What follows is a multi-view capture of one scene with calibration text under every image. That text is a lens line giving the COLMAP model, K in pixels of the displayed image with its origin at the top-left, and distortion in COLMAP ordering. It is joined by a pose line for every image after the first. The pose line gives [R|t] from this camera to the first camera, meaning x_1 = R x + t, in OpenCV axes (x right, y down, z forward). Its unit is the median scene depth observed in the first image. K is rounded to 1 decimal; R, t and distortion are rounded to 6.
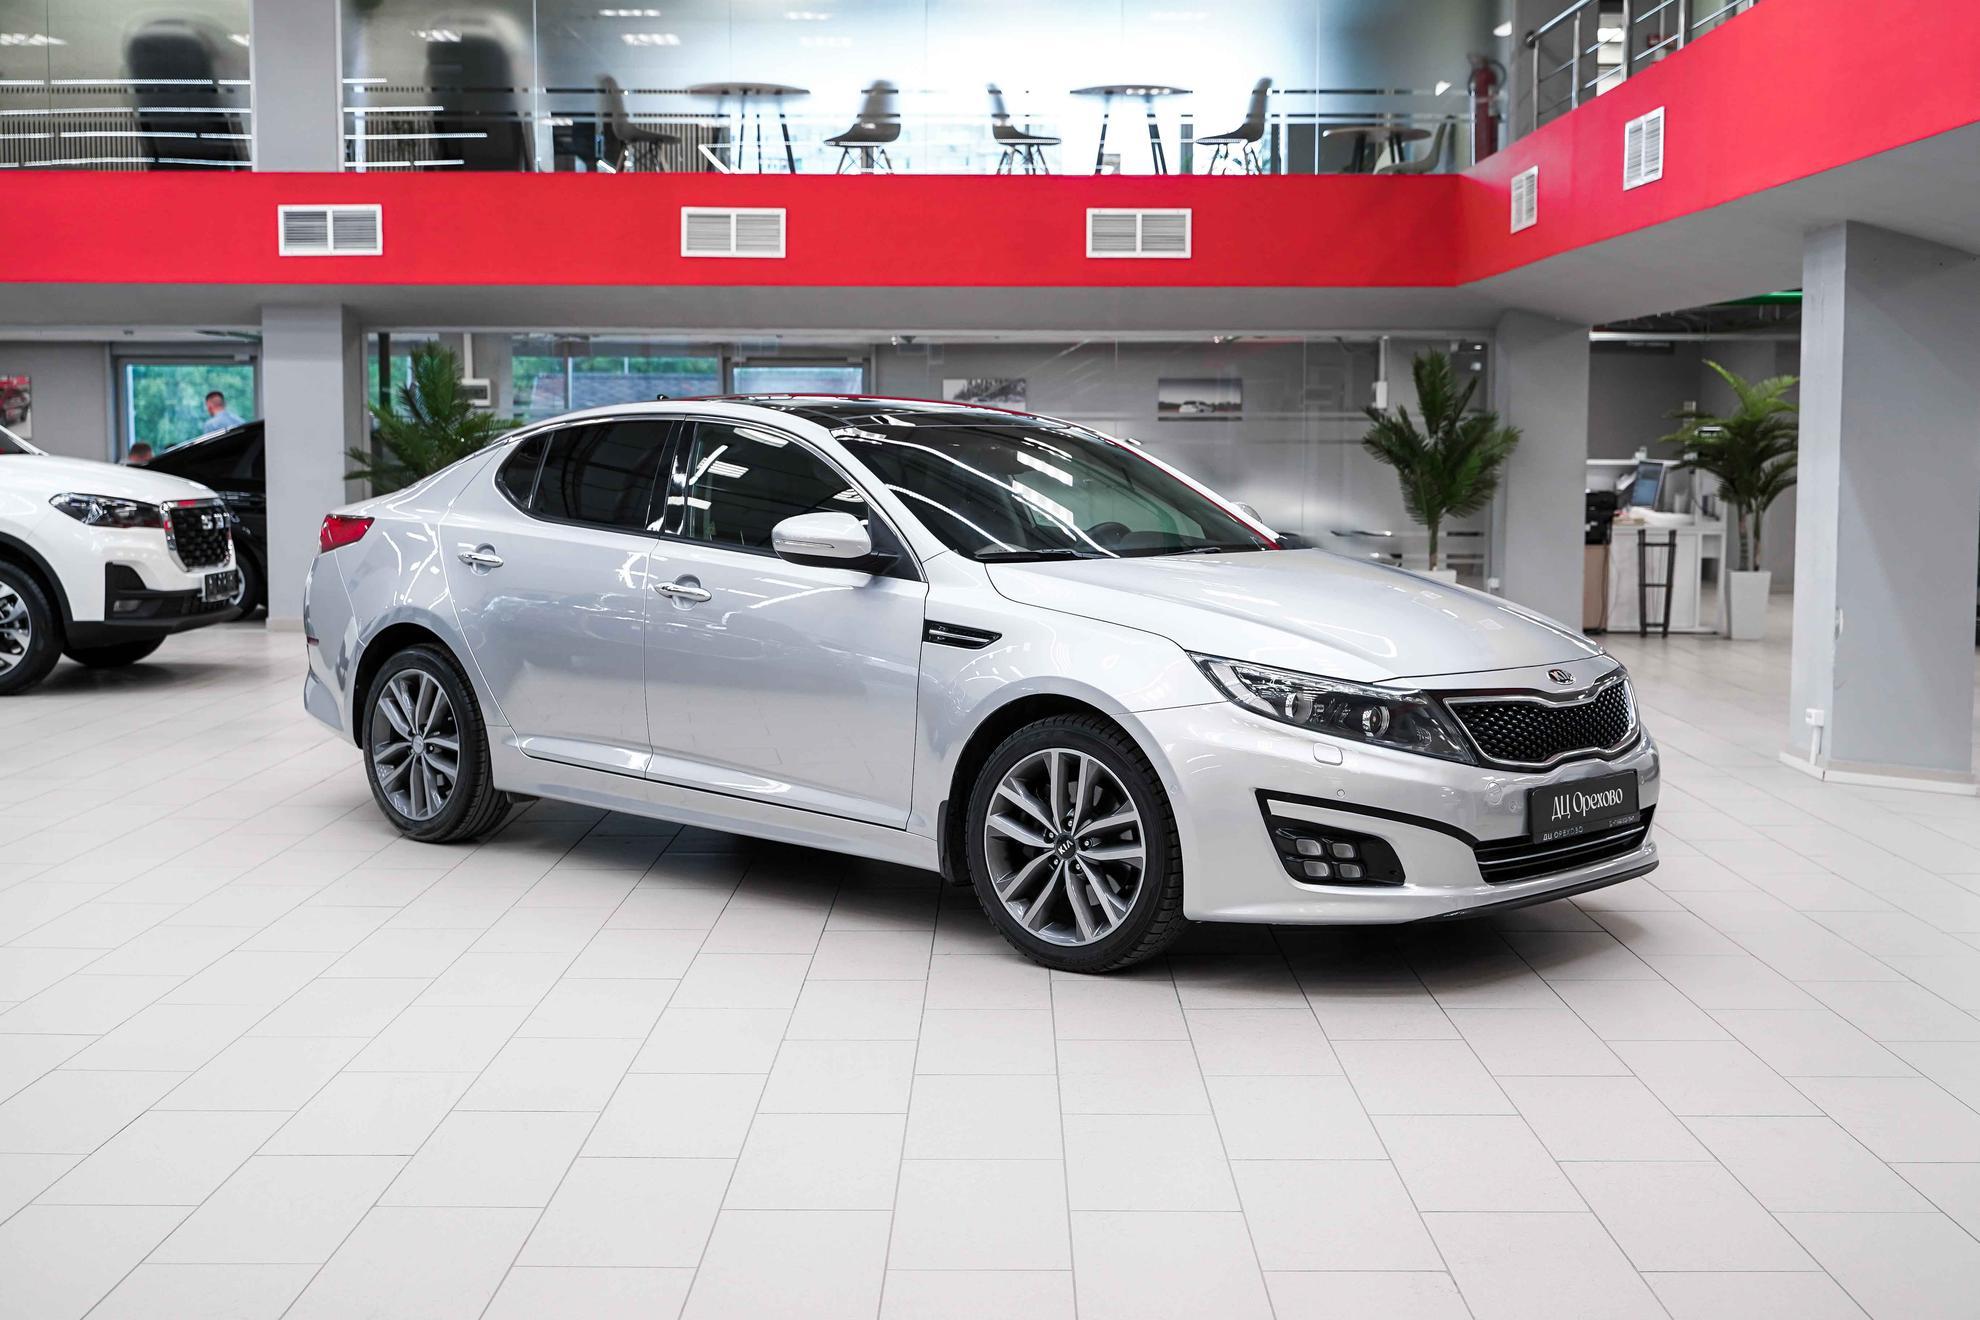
lens RADIAL K [[2443.5, 0, 990.0], [0, 2443.5, 660.0], [0, 0, 1]] dist [0.000509, -0.020482]
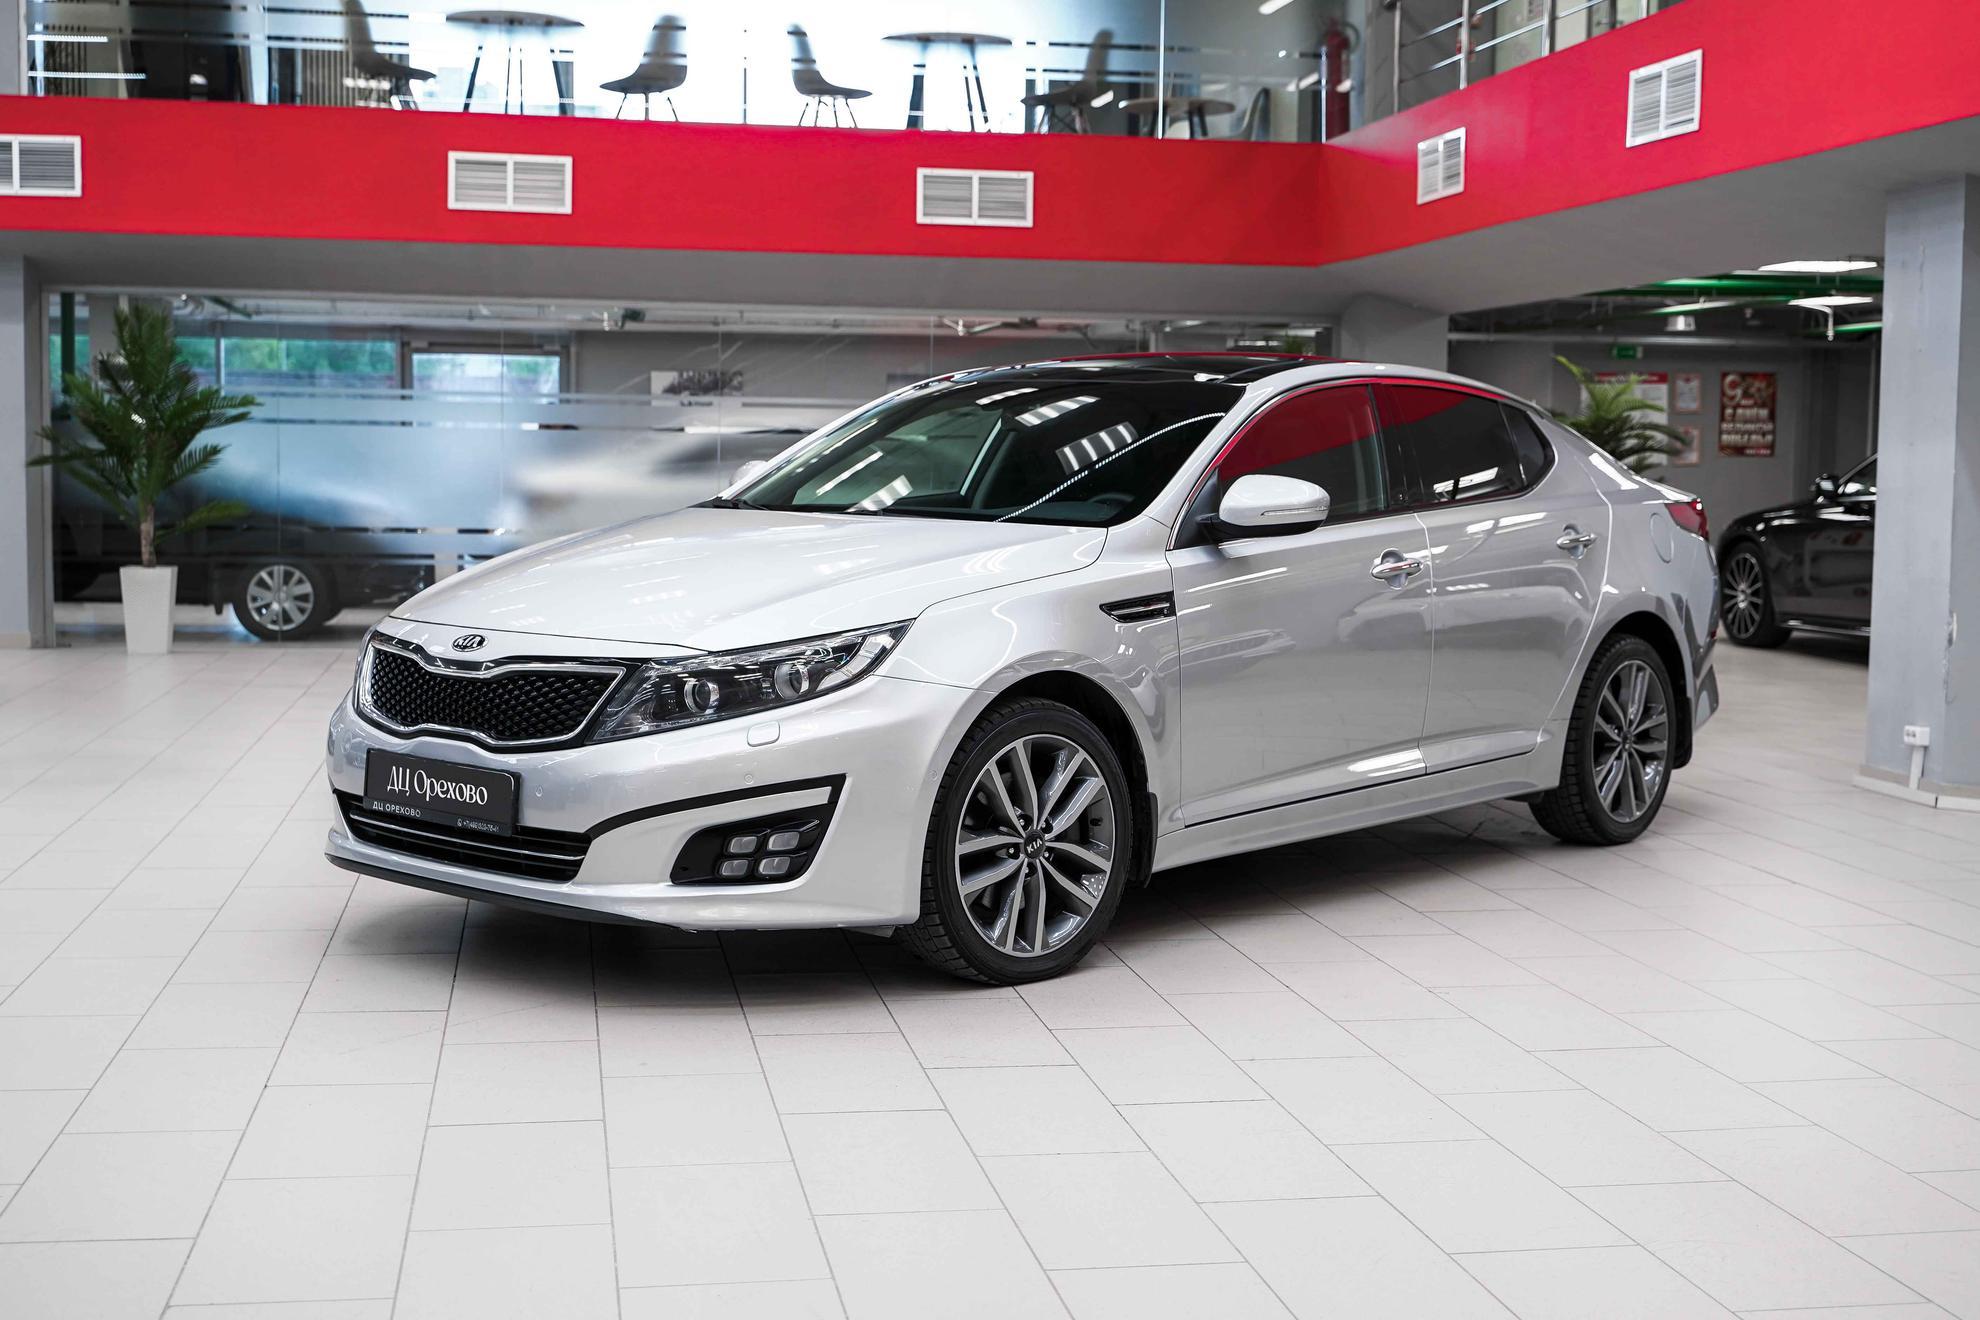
lens RADIAL K [[2537.6, 0, 990.0], [0, 2537.6, 660.0], [0, 0, 1]] dist [0.000018, -0.010604]
pose [[0.984698, -0.001883, 0.174262, -0.089959], [0.003745, 0.999939, -0.010356, 0.002512], [-0.174232, 0.010850, 0.984645, 0.089807]]
